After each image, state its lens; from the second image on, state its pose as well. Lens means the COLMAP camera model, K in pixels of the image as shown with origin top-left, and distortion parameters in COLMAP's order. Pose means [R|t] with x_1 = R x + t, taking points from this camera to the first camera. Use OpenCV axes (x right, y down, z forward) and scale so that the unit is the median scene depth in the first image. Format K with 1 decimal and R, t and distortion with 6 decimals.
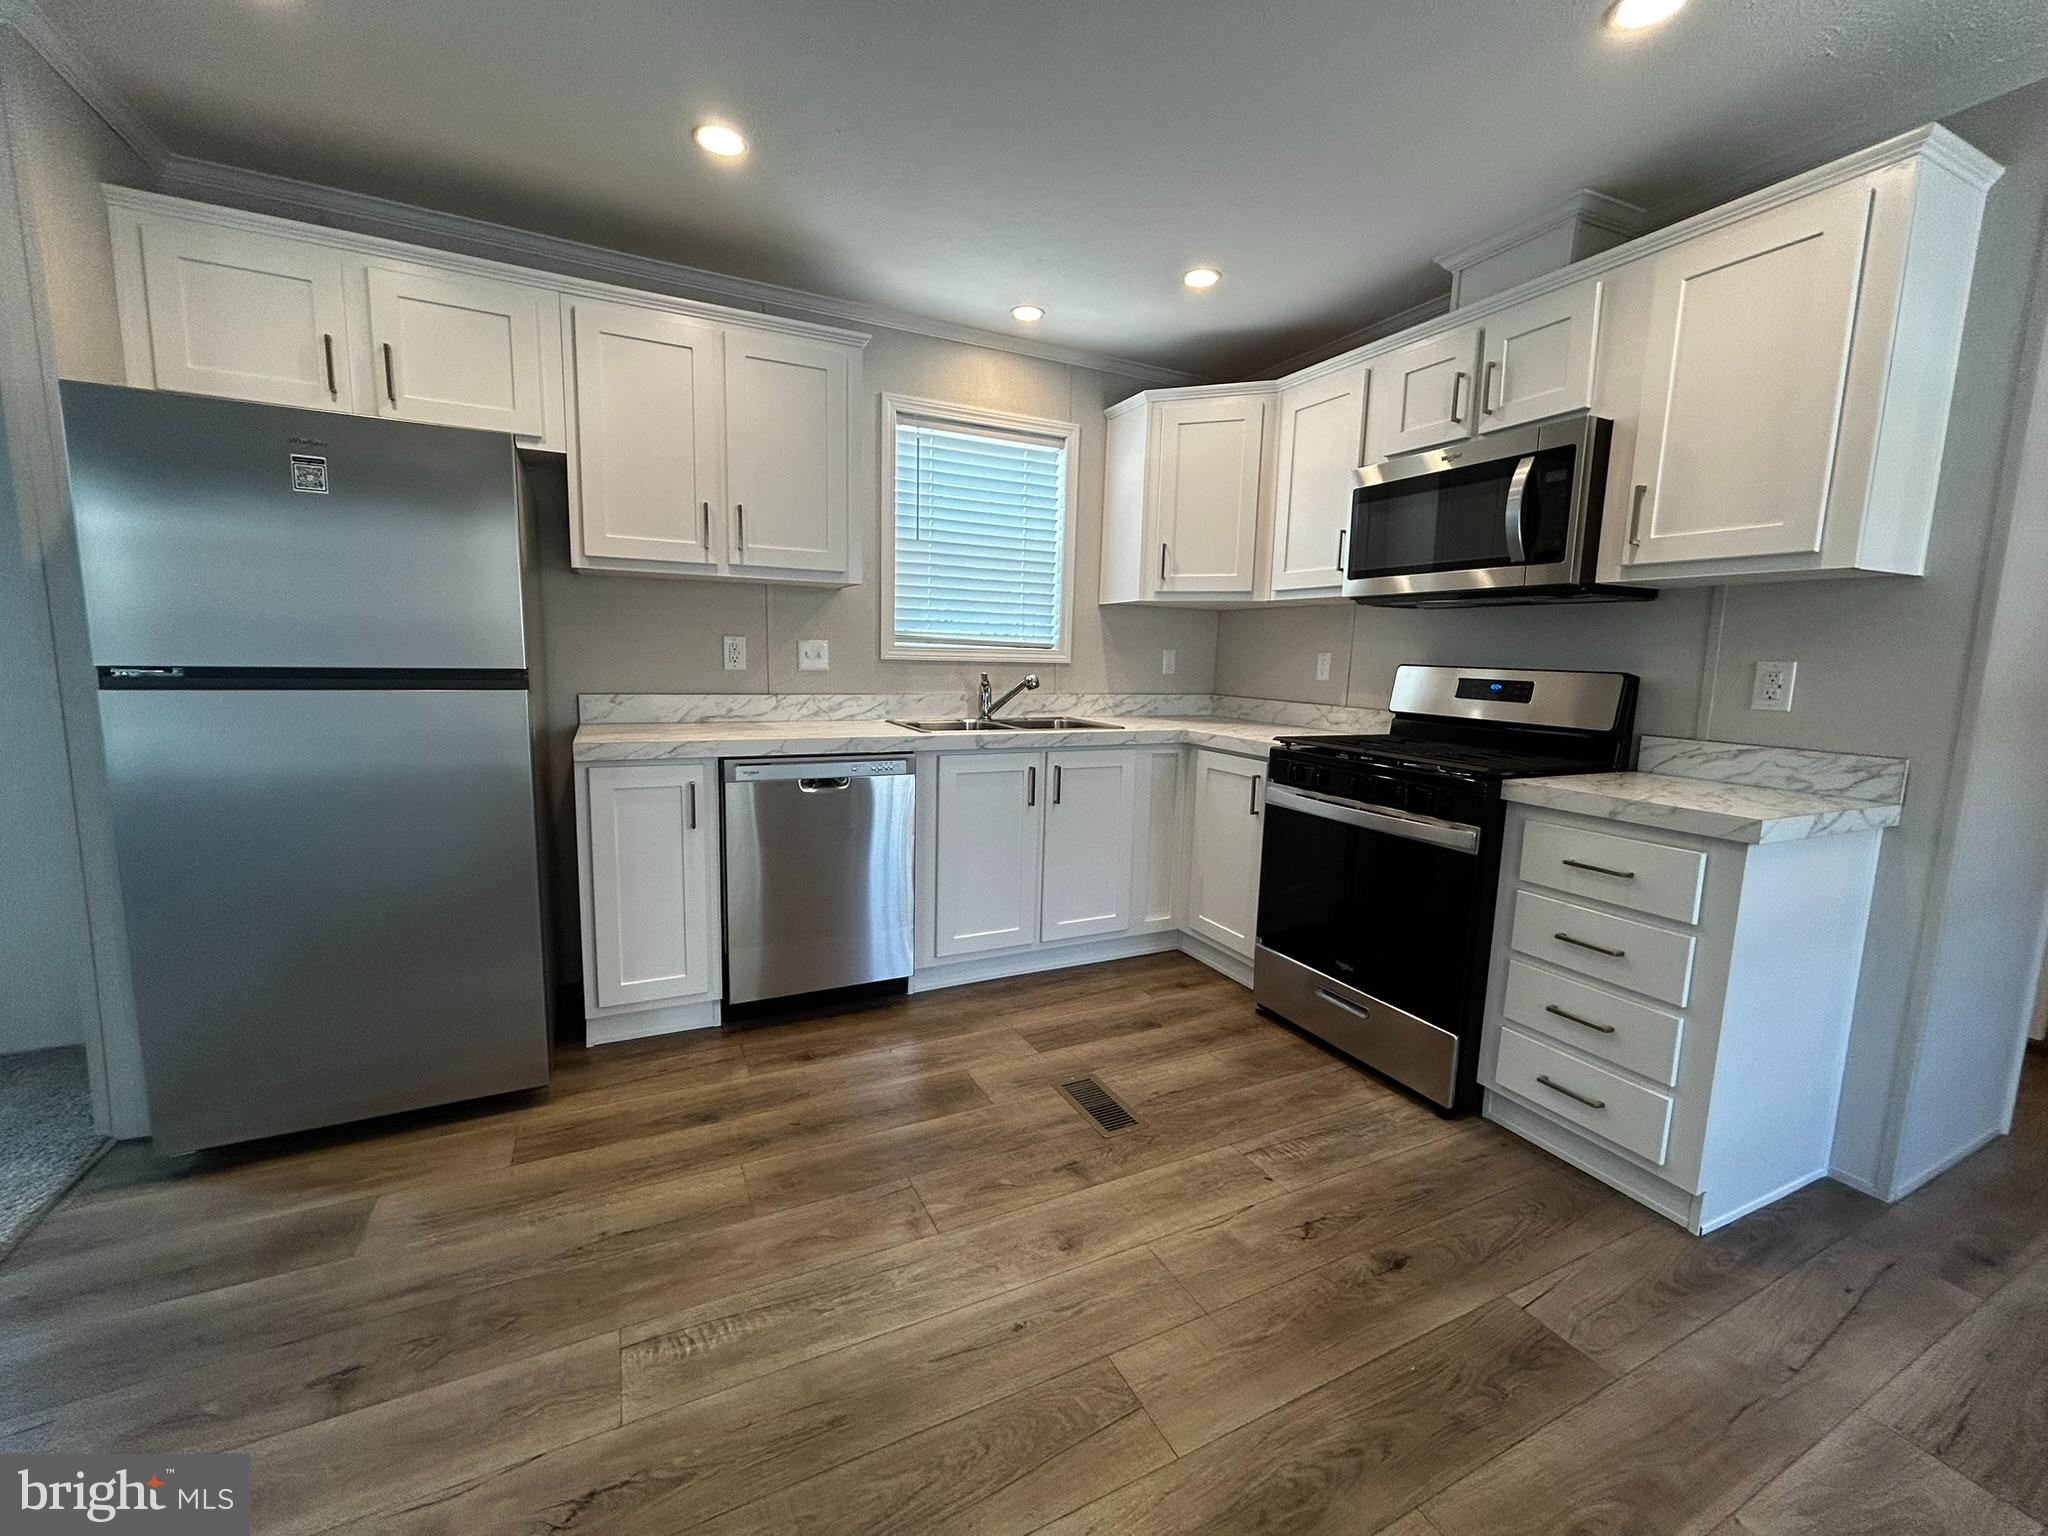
lens RADIAL K [[829.0, 0, 1022.3], [0, 829.0, 763.8], [0, 0, 1]] dist [-0.001091, 0.000693]
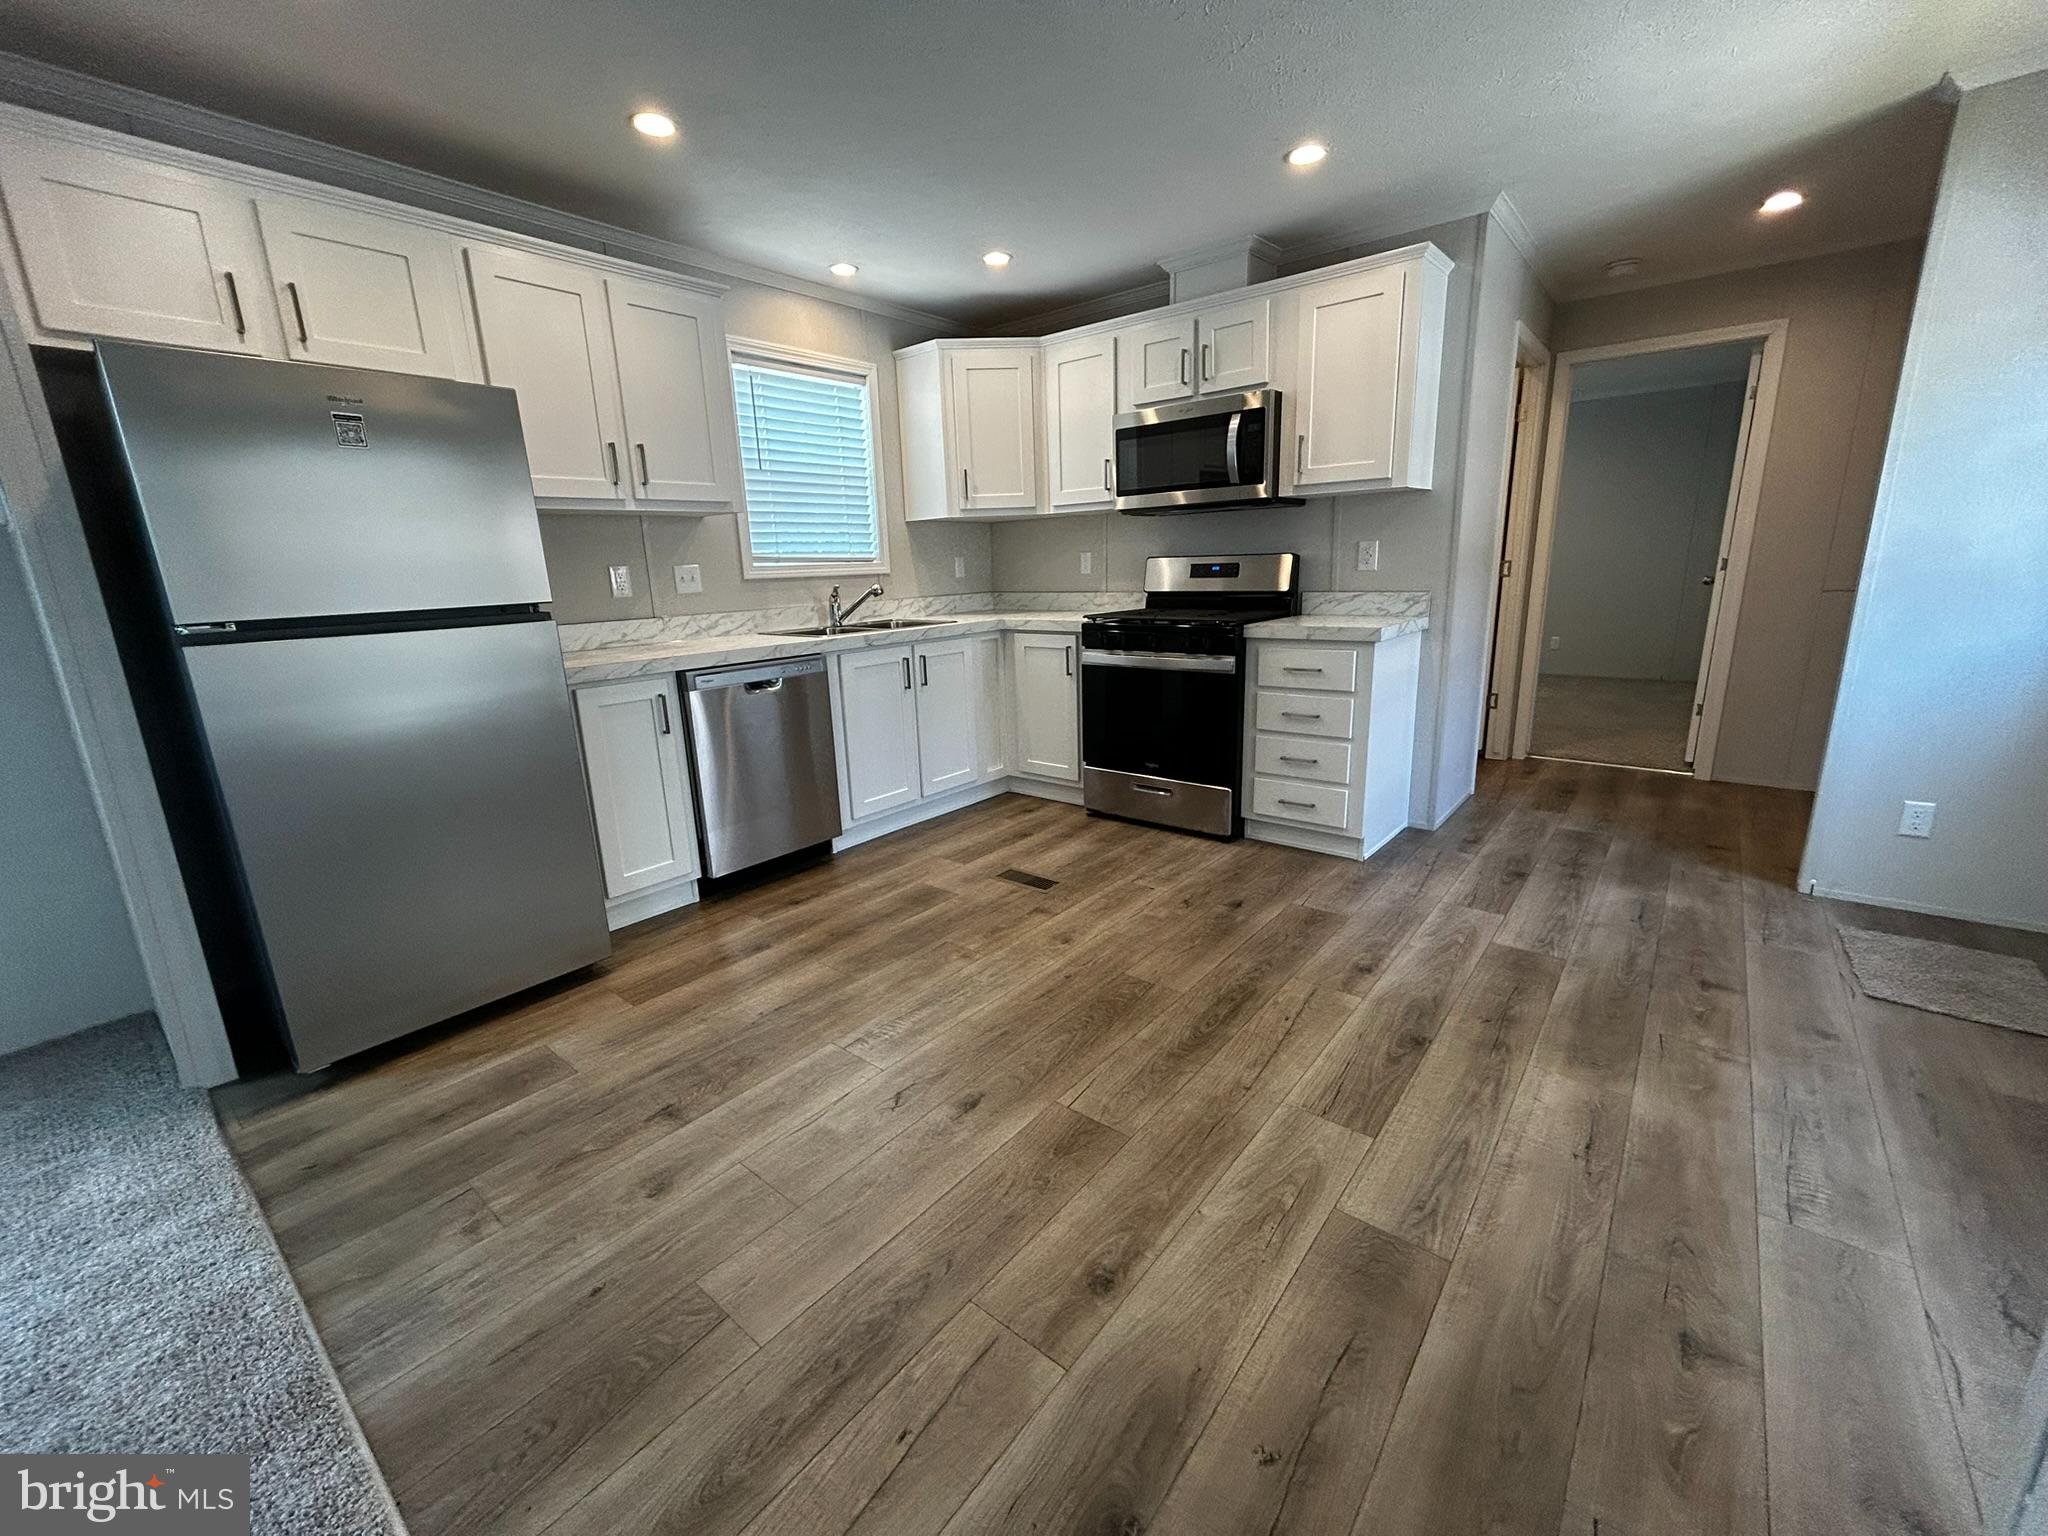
lens RADIAL K [[829.0, 0, 1022.3], [0, 829.0, 763.8], [0, 0, 1]] dist [-0.001091, 0.000693]
pose [[0.910040, -0.152809, 0.385327, -0.393013], [0.112305, 0.985696, 0.125662, 0.028893], [-0.399018, -0.071084, 0.914184, -0.261631]]
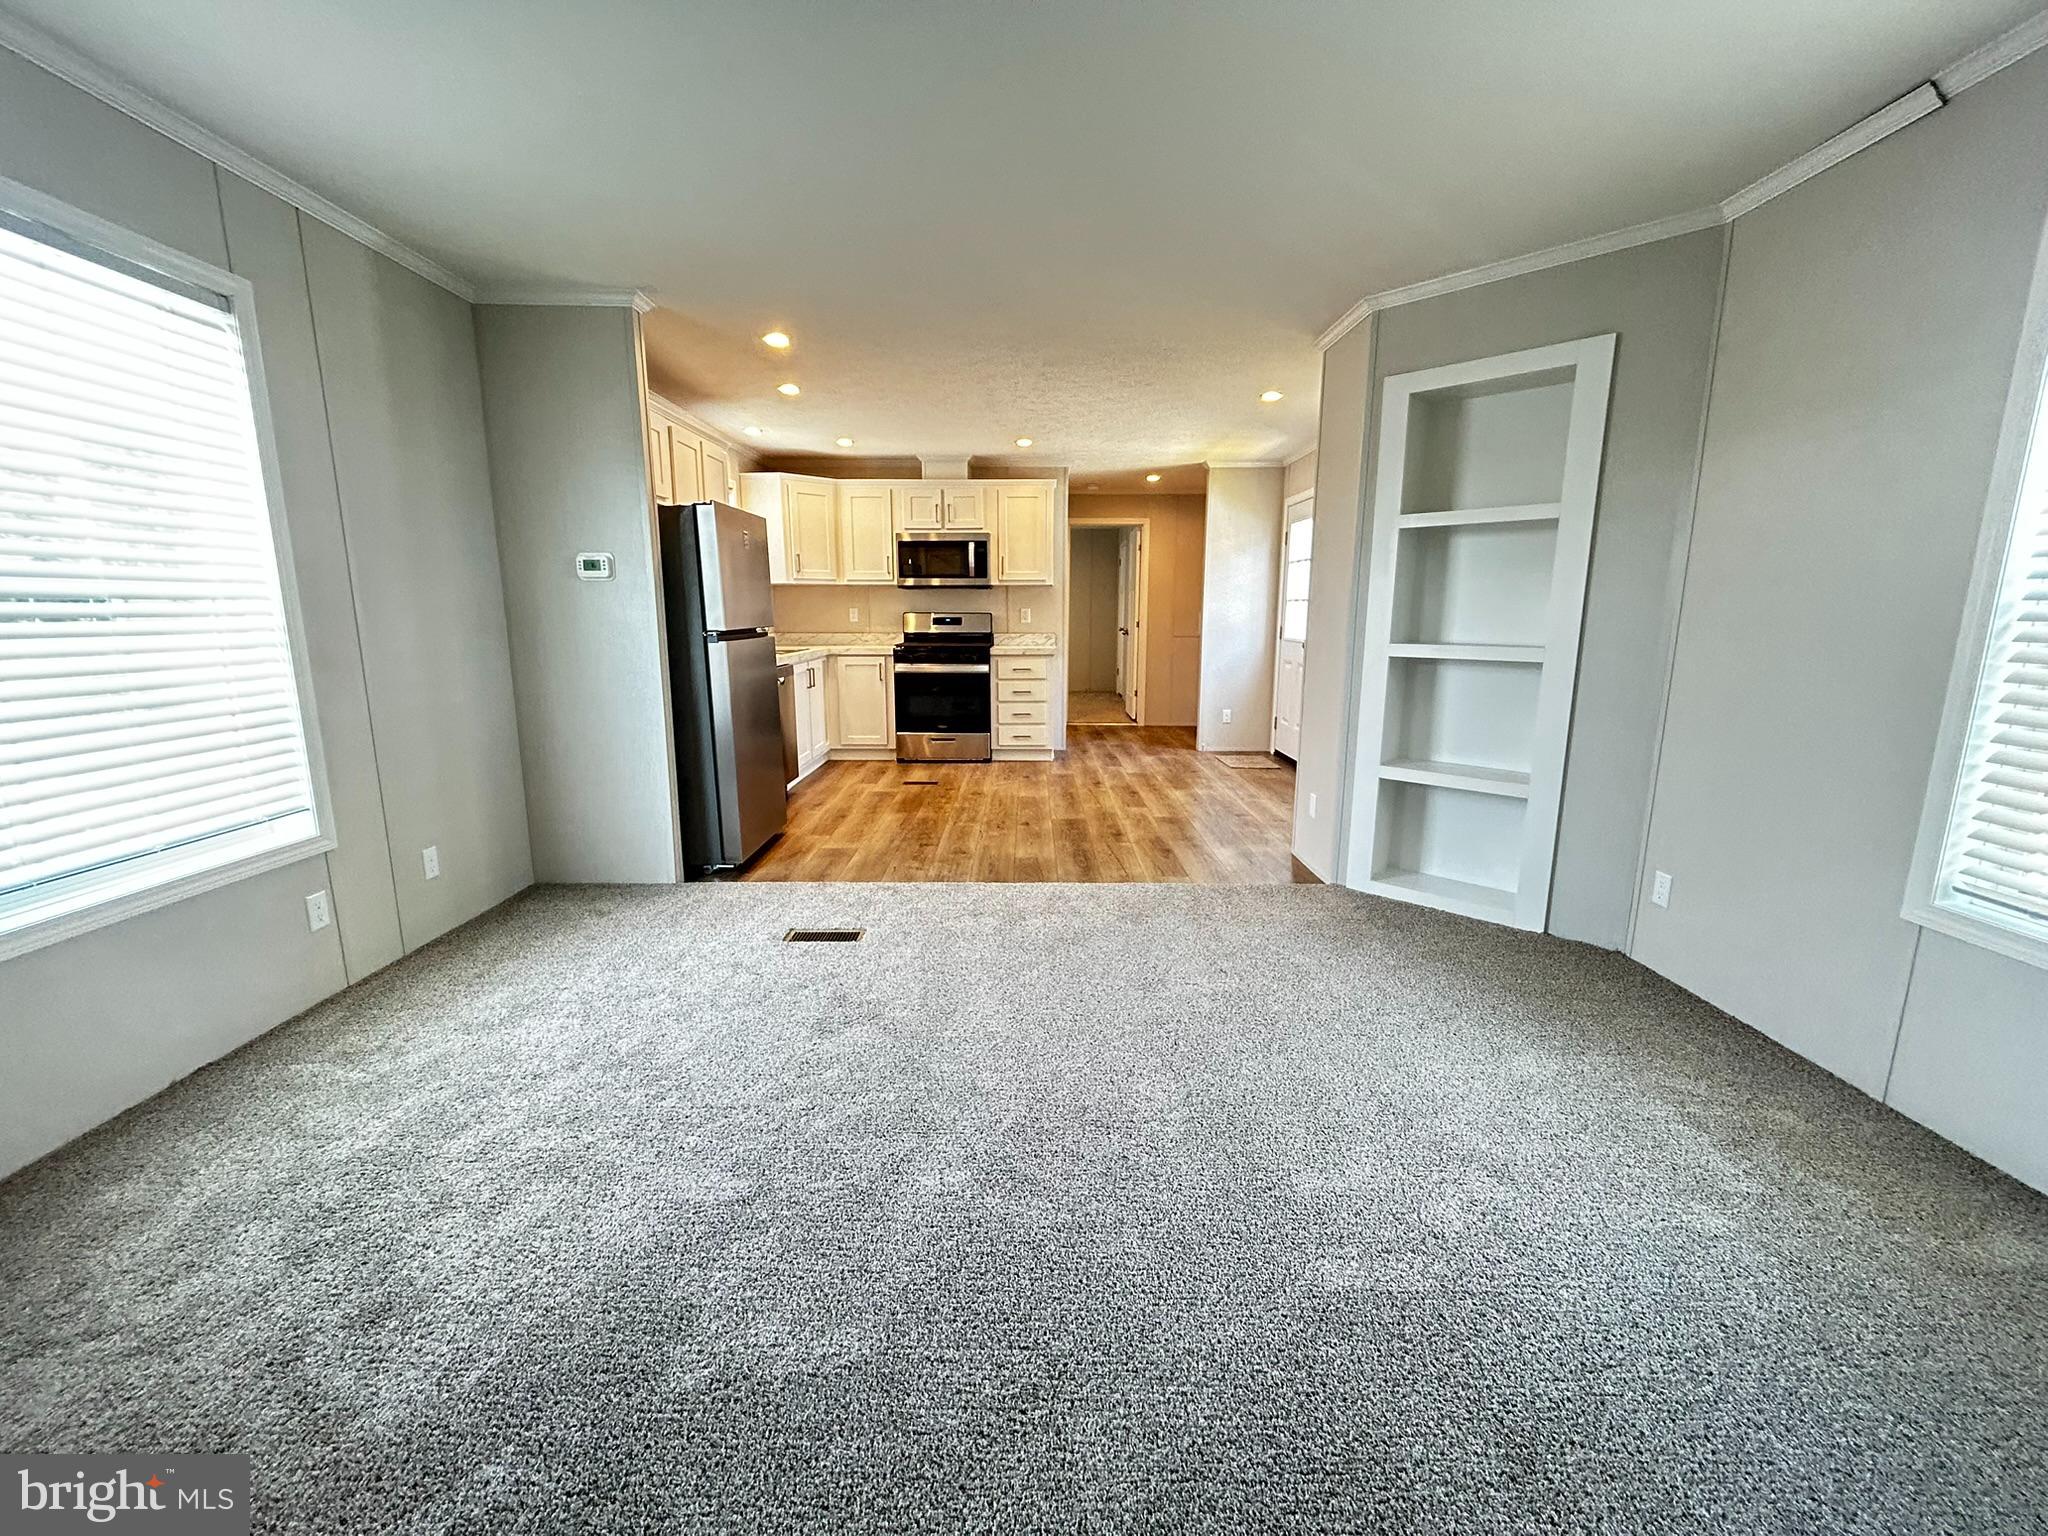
lens RADIAL K [[829.0, 0, 1022.3], [0, 829.0, 763.8], [0, 0, 1]] dist [-0.001091, 0.000693]
pose [[0.449415, -0.188706, 0.873164, -1.849929], [0.132874, 0.980682, 0.143552, 0.011413], [-0.883386, 0.051507, 0.465808, -0.466178]]
